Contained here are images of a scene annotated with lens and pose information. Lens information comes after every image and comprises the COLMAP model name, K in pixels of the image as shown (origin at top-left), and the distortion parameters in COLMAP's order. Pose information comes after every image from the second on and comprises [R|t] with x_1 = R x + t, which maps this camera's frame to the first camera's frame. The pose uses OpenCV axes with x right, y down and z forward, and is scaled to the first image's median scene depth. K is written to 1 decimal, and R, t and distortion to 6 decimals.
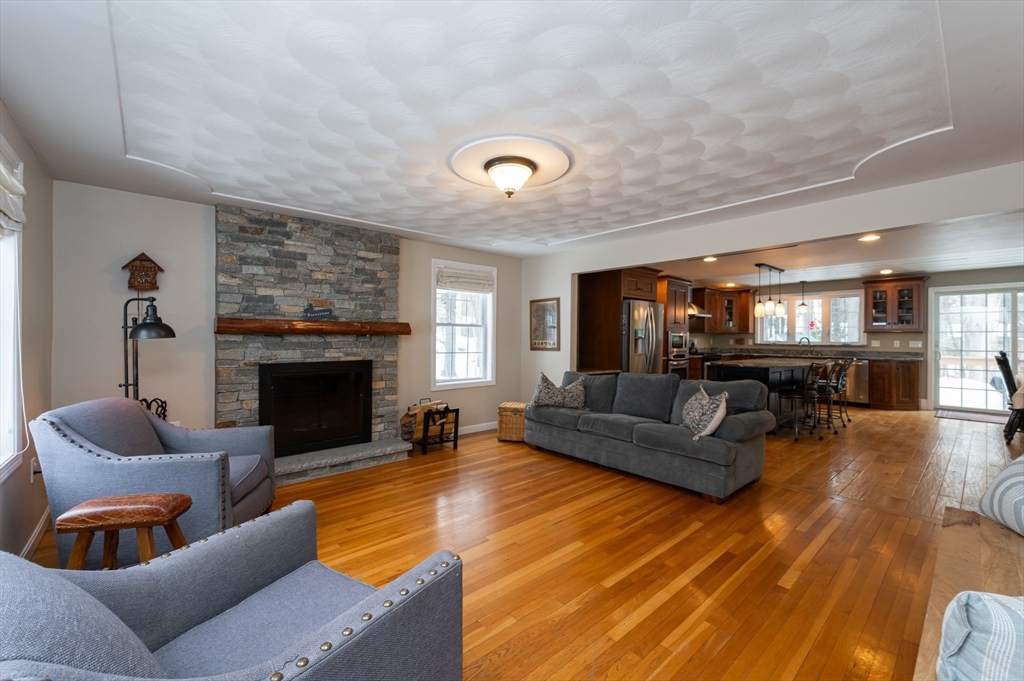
lens RADIAL K [[417.7, 0, 509.4], [0, 417.7, 337.0], [0, 0, 1]] dist [0.000012, -0.000117]
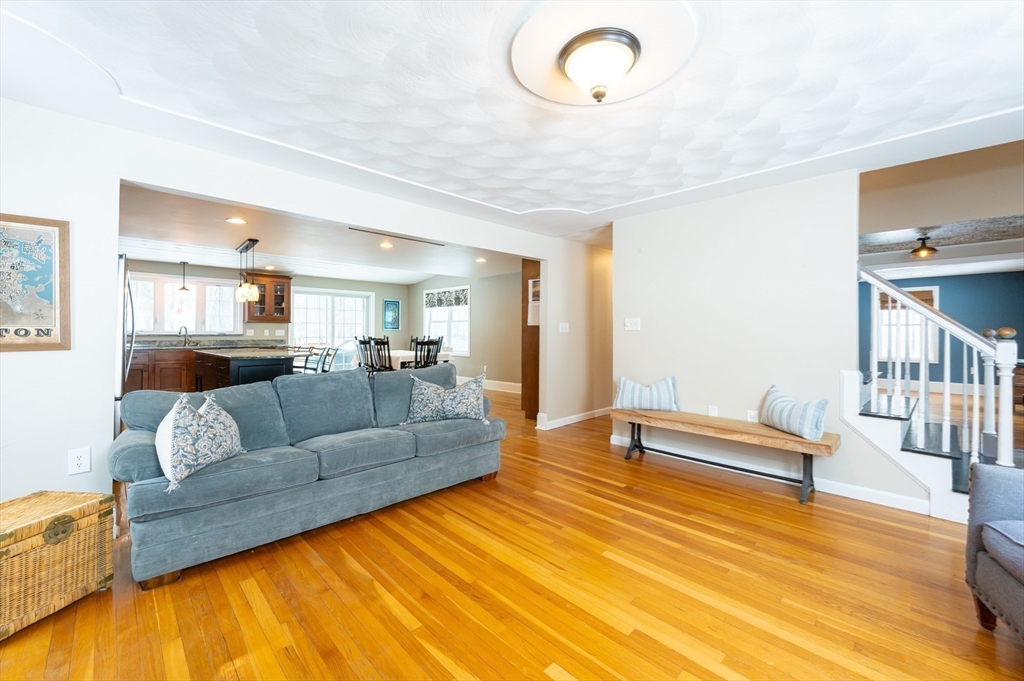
lens RADIAL K [[411.7, 0, 511.4], [0, 411.7, 331.2], [0, 0, 1]] dist [-0.002461, -0.000171]
pose [[-0.054705, -0.002183, 0.998500, -0.441946], [-0.002998, 0.999993, 0.002022, 0.017244], [-0.998498, -0.002882, -0.054712, 0.809768]]
